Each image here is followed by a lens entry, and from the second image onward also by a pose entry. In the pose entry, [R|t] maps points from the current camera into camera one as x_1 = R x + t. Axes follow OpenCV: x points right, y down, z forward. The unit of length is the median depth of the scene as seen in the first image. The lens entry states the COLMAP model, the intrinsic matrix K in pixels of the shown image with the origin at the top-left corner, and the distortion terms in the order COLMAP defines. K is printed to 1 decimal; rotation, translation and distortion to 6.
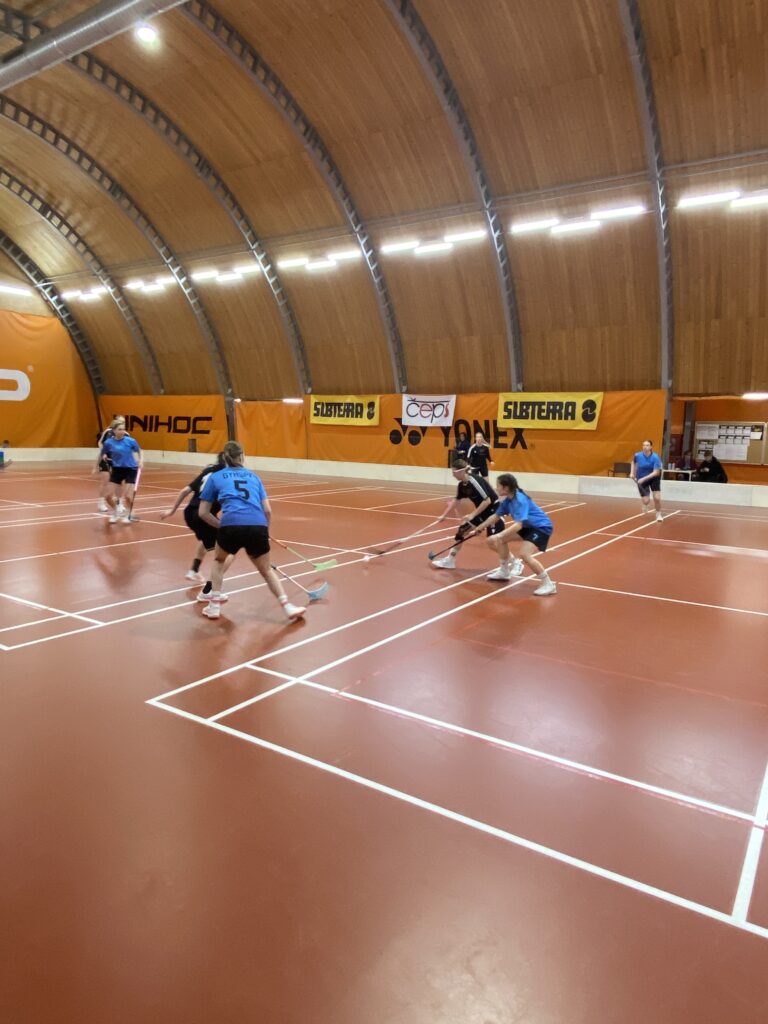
lens RADIAL K [[688.2, 0, 383.1], [0, 688.2, 506.2], [0, 0, 1]] dist [0.048998, -0.012075]
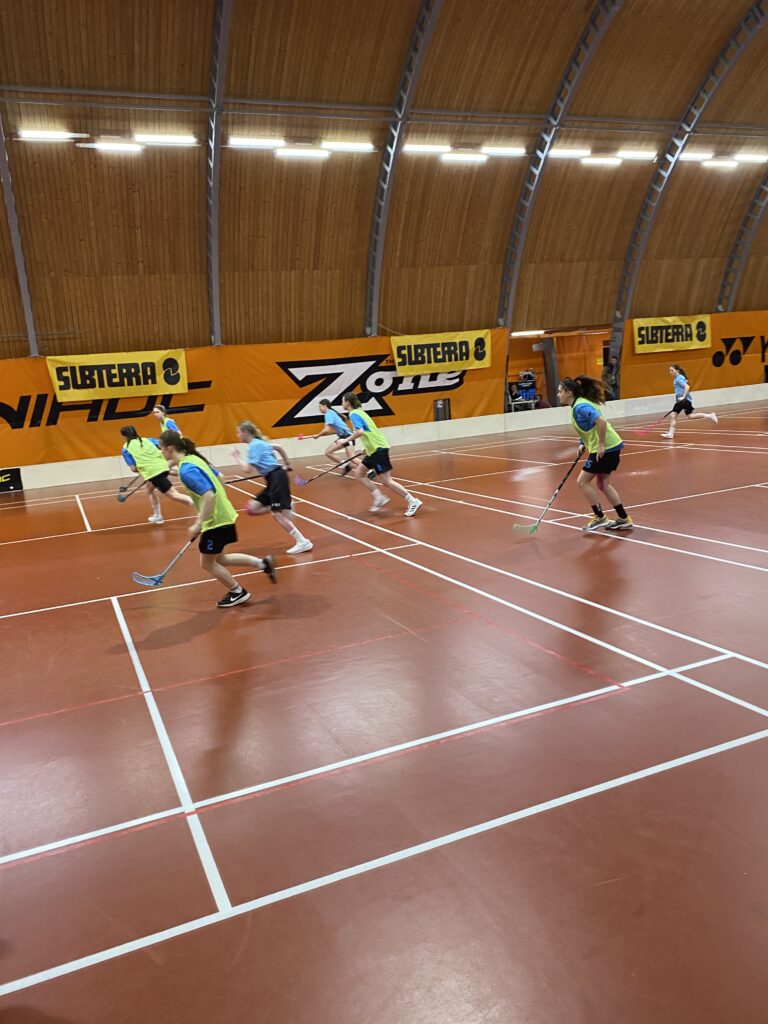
lens RADIAL K [[795.4, 0, 358.2], [0, 795.4, 505.3], [0, 0, 1]] dist [0.074481, -0.042106]
pose [[0.544718, -0.195140, 0.815599, -0.672764], [0.189655, 0.976019, 0.106856, -0.064518], [-0.816892, 0.096477, 0.568665, 0.439408]]
